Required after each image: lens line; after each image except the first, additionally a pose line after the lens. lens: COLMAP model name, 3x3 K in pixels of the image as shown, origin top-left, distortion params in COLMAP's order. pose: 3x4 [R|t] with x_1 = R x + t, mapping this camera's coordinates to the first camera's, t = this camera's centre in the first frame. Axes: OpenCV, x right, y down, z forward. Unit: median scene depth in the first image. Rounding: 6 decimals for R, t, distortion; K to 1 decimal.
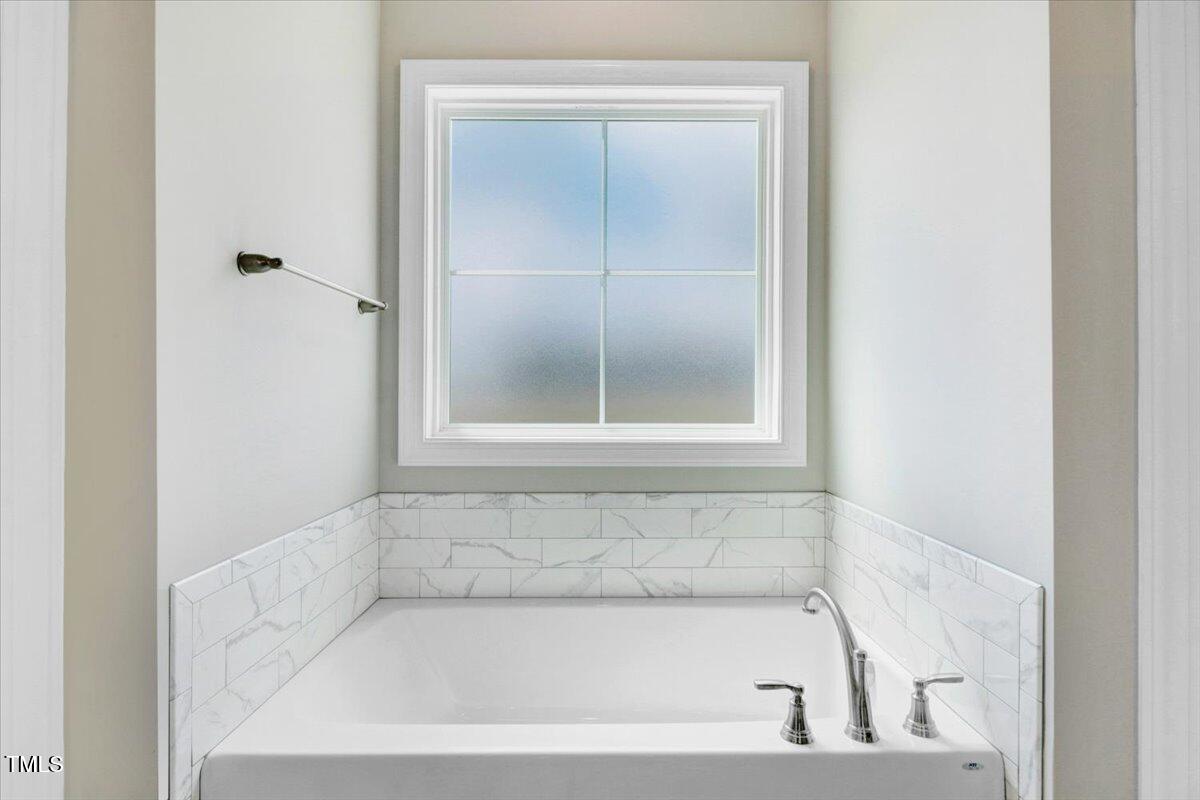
lens RADIAL K [[599.8, 0, 600.1], [0, 599.8, 382.7], [0, 0, 1]] dist [-0.014032, -0.000057]
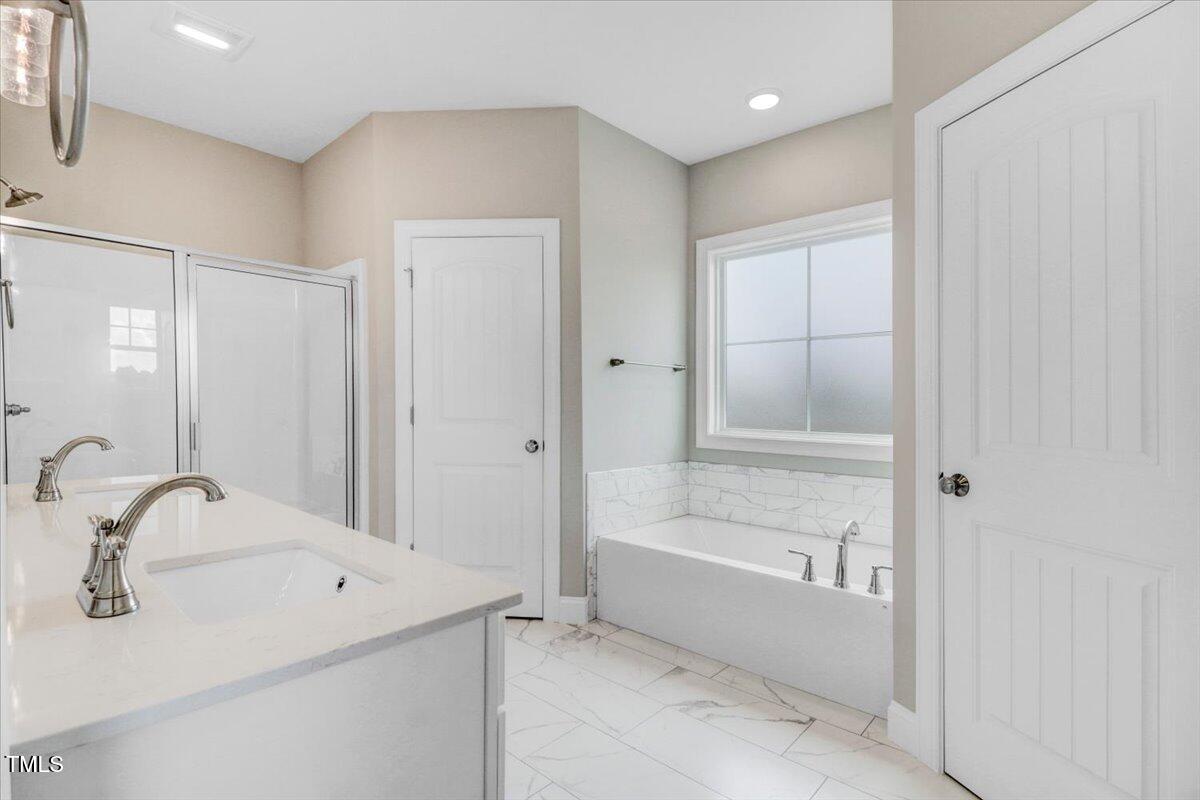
lens RADIAL K [[570.1, 0, 602.5], [0, 570.1, 385.9], [0, 0, 1]] dist [-0.001373, -0.000438]
pose [[0.744634, -0.008144, -0.667424, 0.679677], [-0.002515, 0.999884, -0.015007, -0.034194], [0.667469, 0.012854, 0.744527, -0.594967]]
